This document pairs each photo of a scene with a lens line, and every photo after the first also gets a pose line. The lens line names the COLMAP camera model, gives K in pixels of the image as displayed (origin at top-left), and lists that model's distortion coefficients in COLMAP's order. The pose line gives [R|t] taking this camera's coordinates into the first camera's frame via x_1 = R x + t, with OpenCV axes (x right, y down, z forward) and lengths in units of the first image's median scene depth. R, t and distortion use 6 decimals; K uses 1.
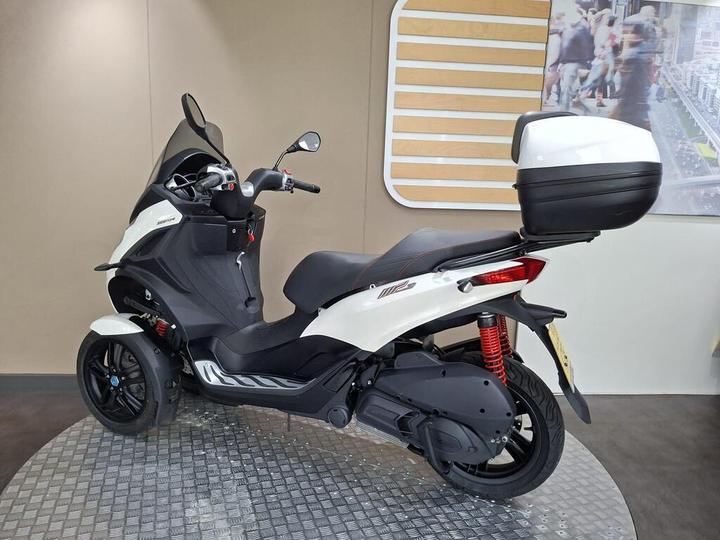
lens RADIAL K [[498.8, 0, 347.3], [0, 498.8, 275.5], [0, 0, 1]] dist [0.006421, -0.017601]
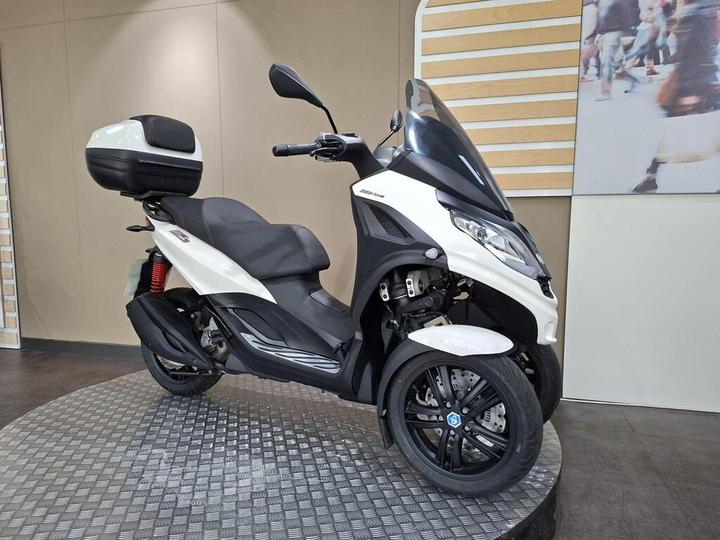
lens RADIAL K [[520.8, 0, 355.6], [0, 520.8, 267.9], [0, 0, 1]] dist [0.018357, -0.027984]
pose [[0.933496, 0.003685, -0.358570, 0.353453], [-0.025055, 0.998174, -0.054970, 0.069568], [0.357712, 0.060298, 0.931883, -0.033762]]
